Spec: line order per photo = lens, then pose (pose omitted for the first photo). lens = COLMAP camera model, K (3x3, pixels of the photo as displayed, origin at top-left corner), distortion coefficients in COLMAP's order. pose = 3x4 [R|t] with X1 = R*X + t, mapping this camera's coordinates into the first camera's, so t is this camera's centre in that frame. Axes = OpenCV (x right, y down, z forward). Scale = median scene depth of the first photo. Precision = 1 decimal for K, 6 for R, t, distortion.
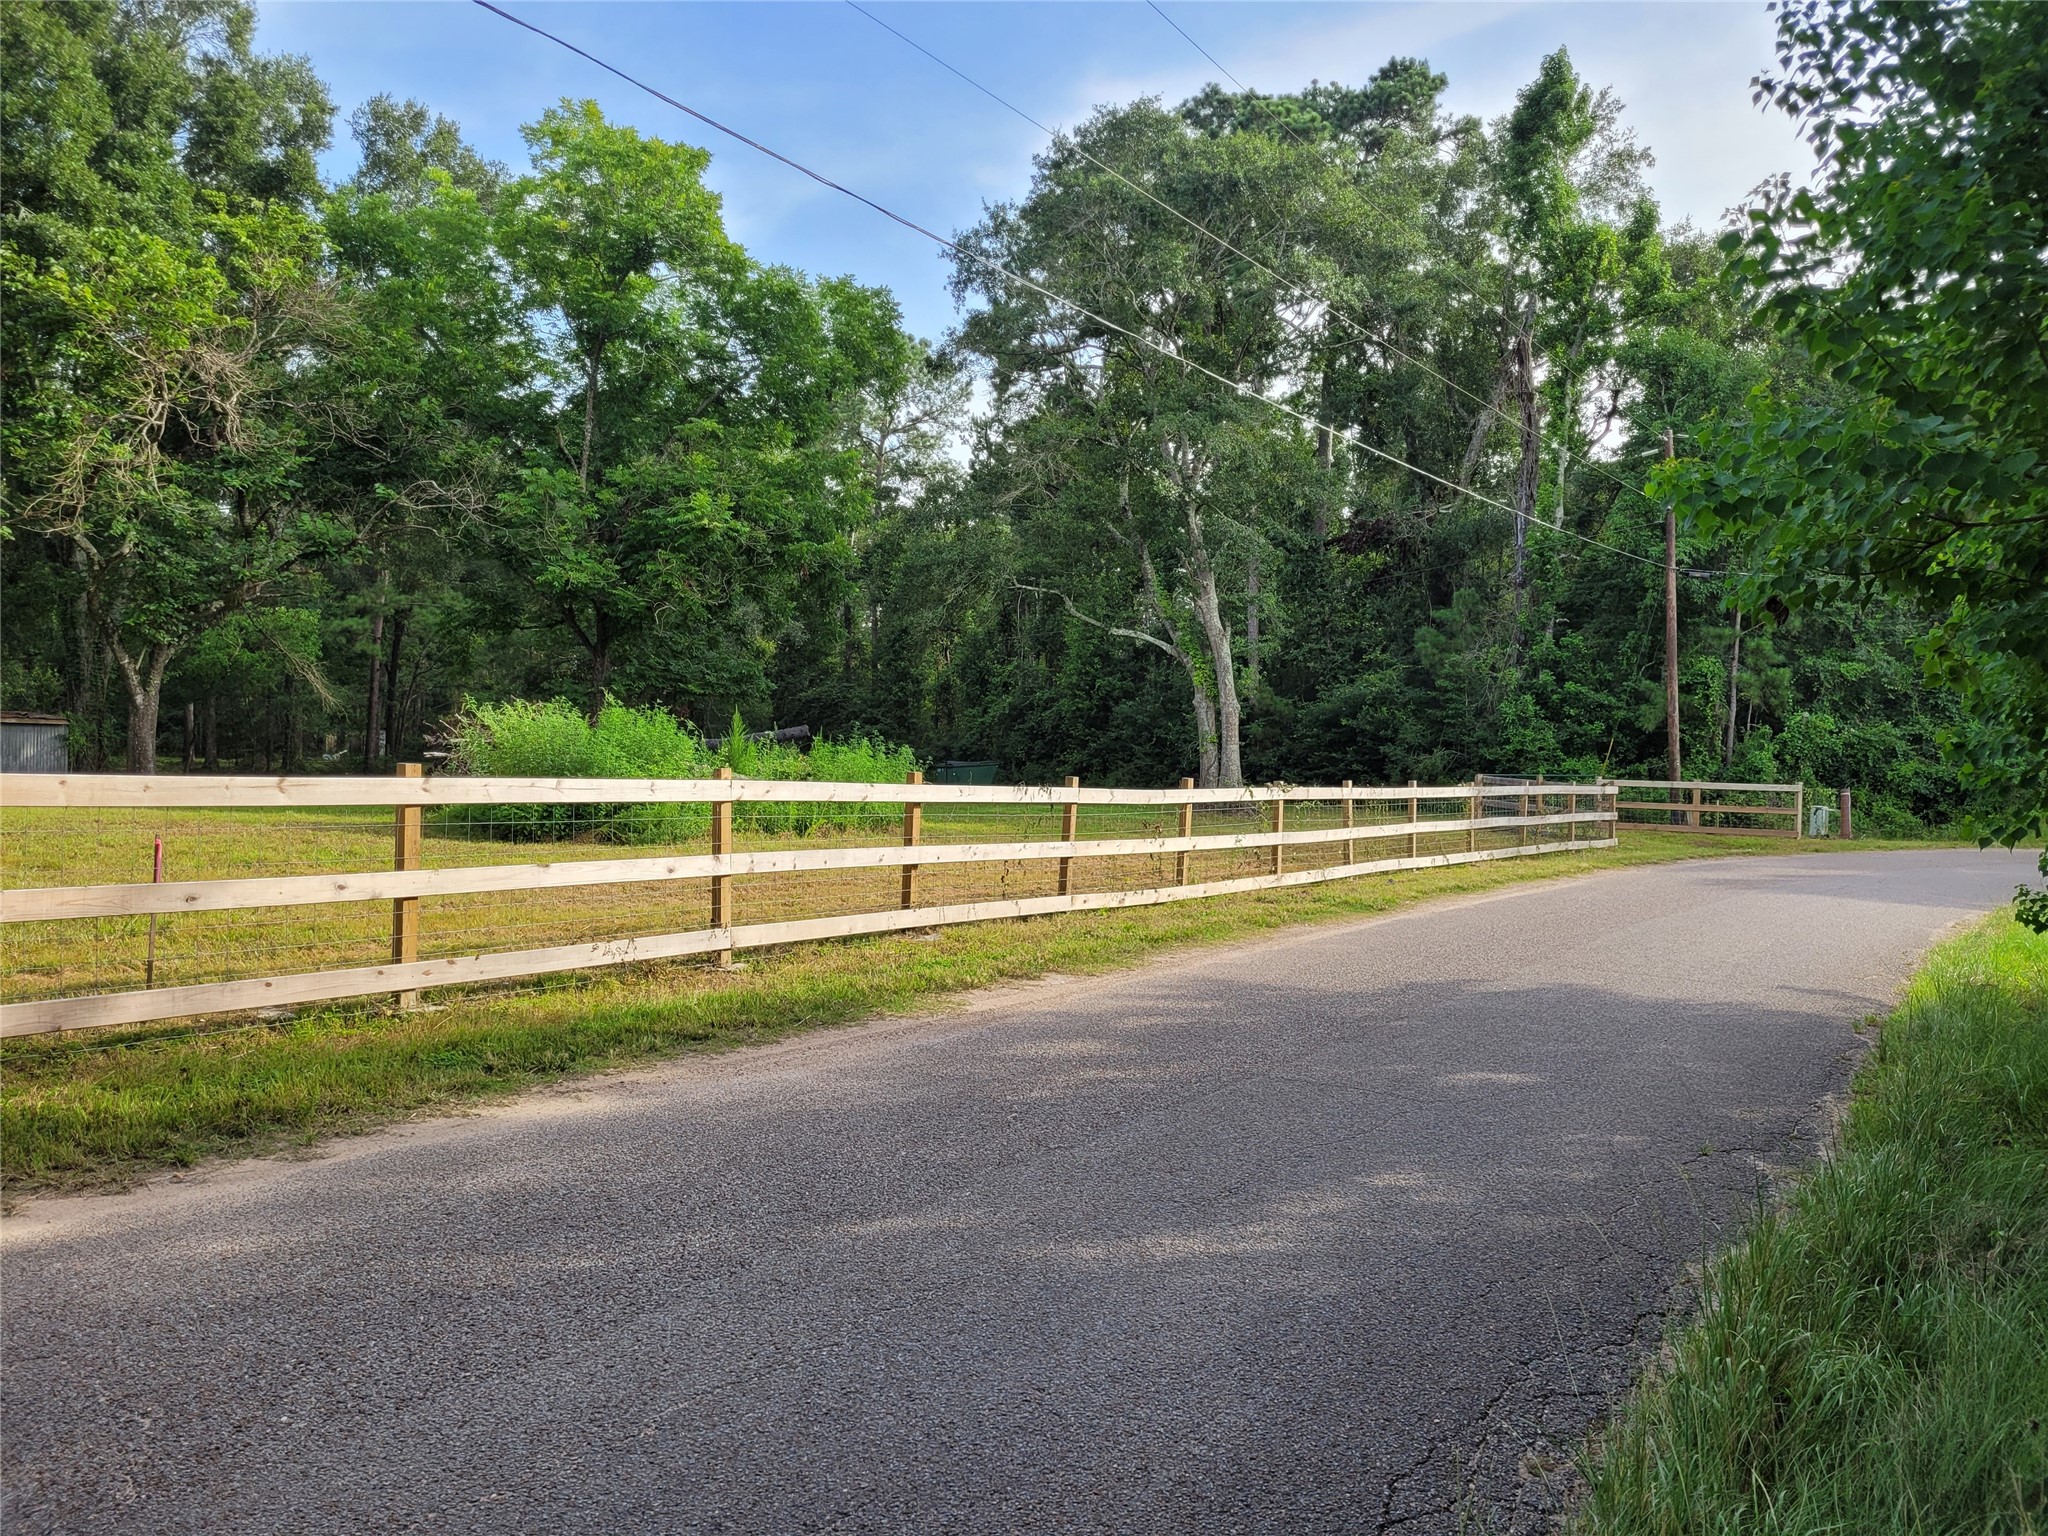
lens RADIAL K [[1632.4, 0, 1028.9], [0, 1632.4, 765.3], [0, 0, 1]] dist [0.054658, -0.041879]
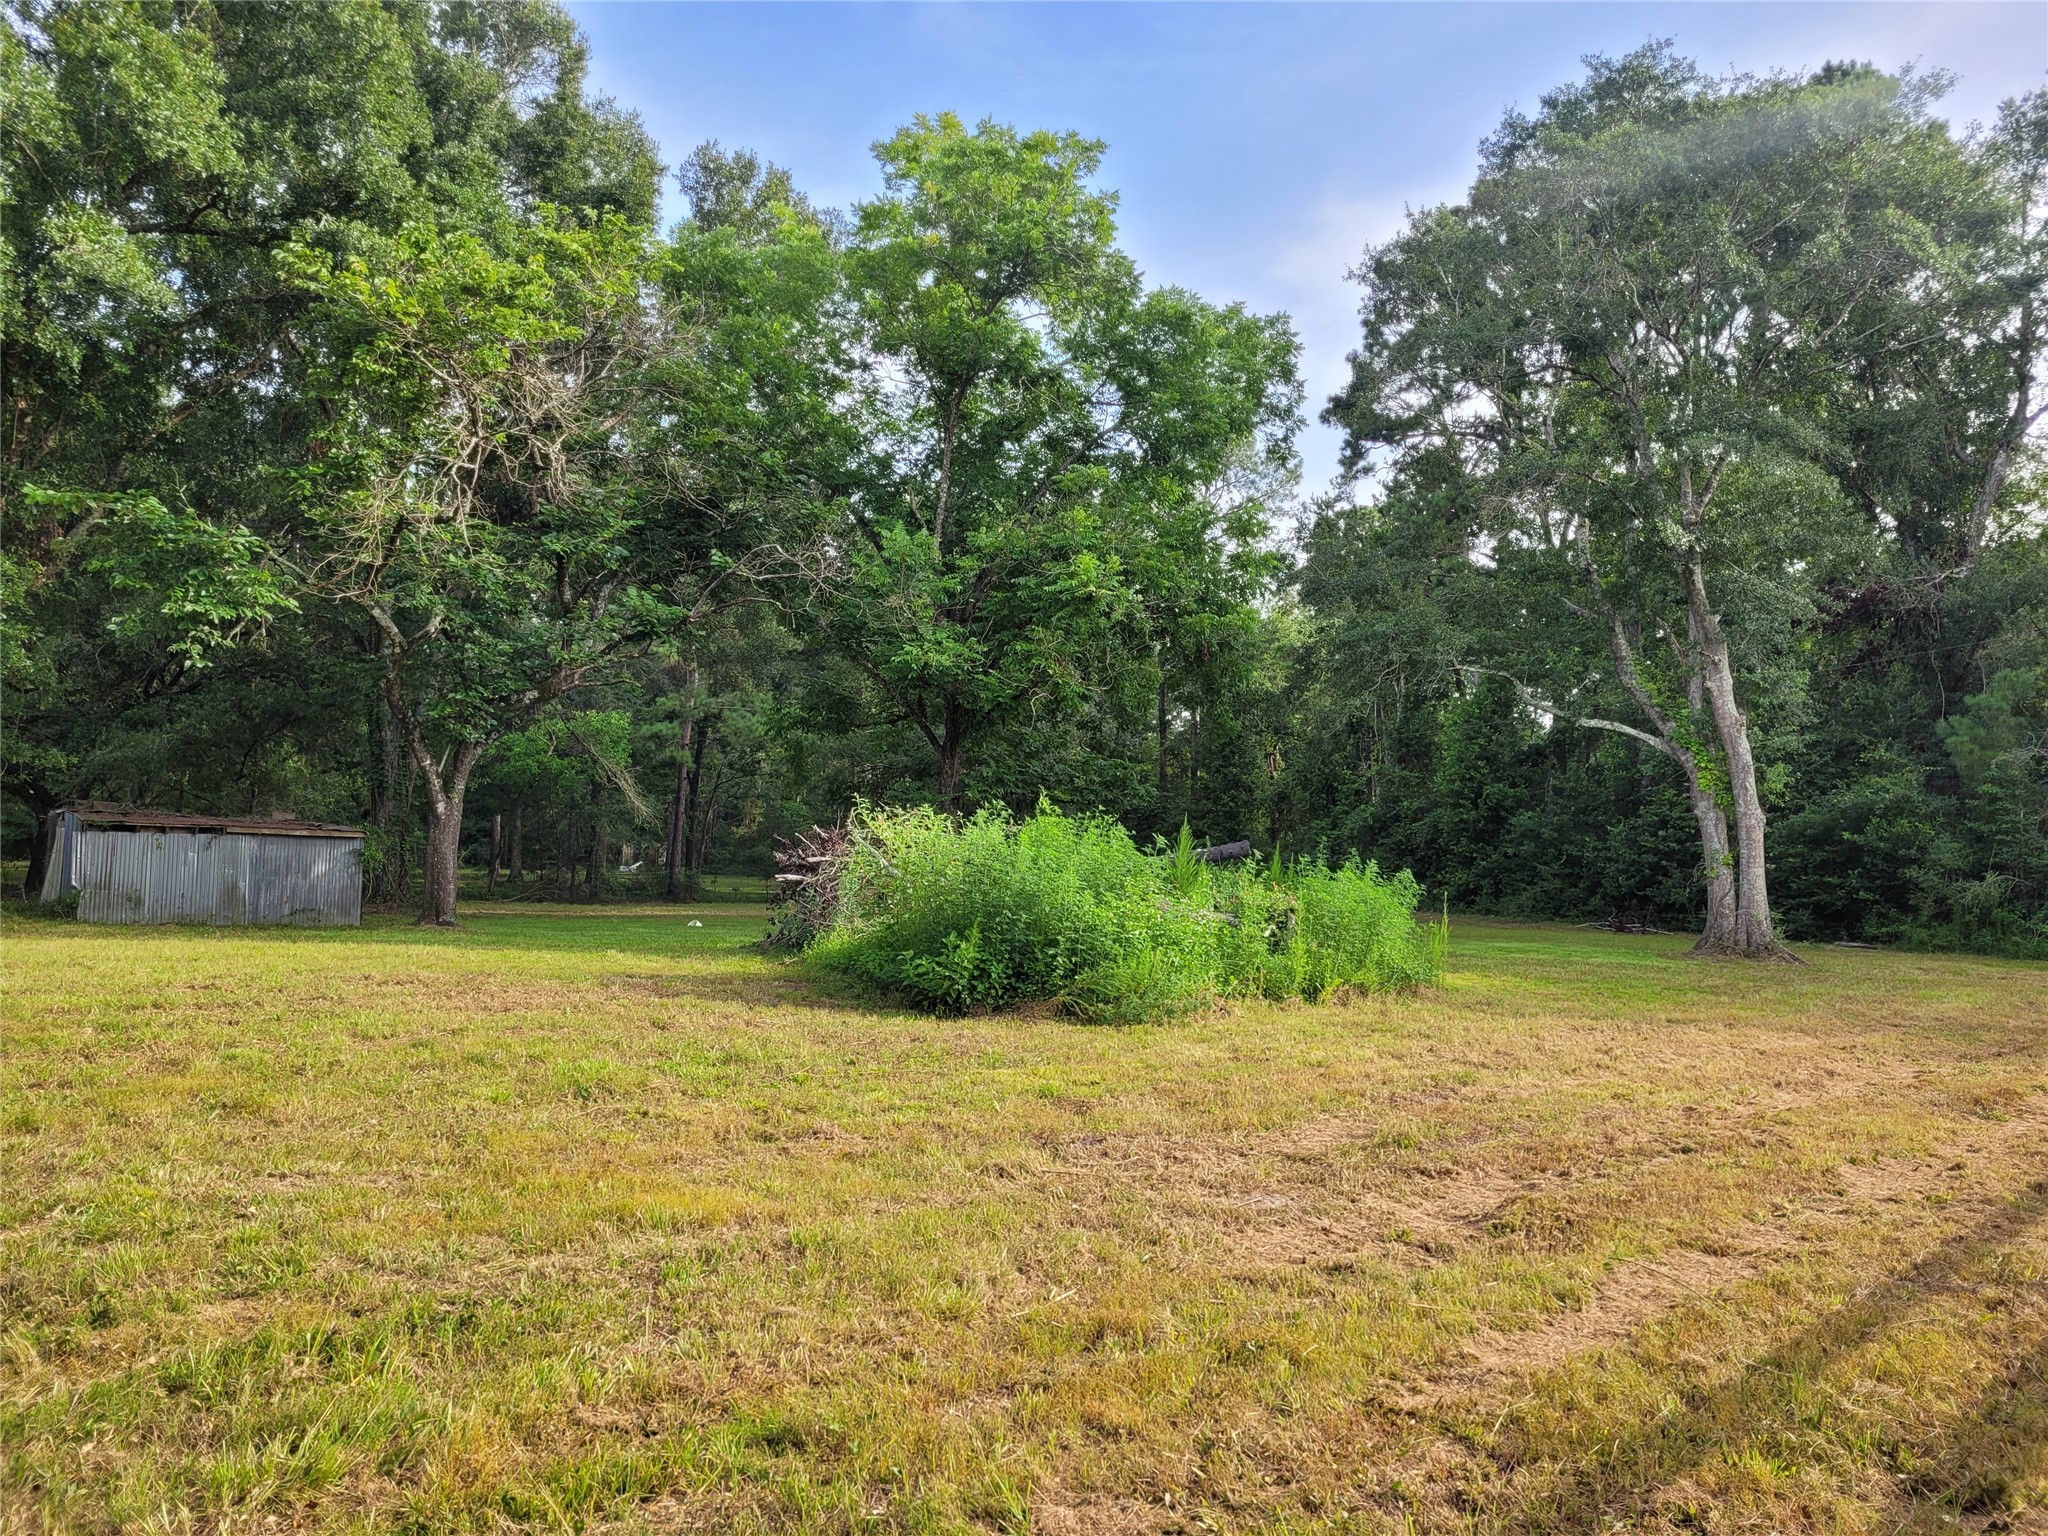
lens RADIAL K [[1632.4, 0, 1023.2], [0, 1632.4, 774.1], [0, 0, 1]] dist [0.054658, -0.041879]
pose [[0.987318, -0.003176, -0.158723, -0.092038], [-0.006861, 0.998012, -0.062644, -0.005533], [0.158607, 0.062939, 0.985334, 0.180531]]
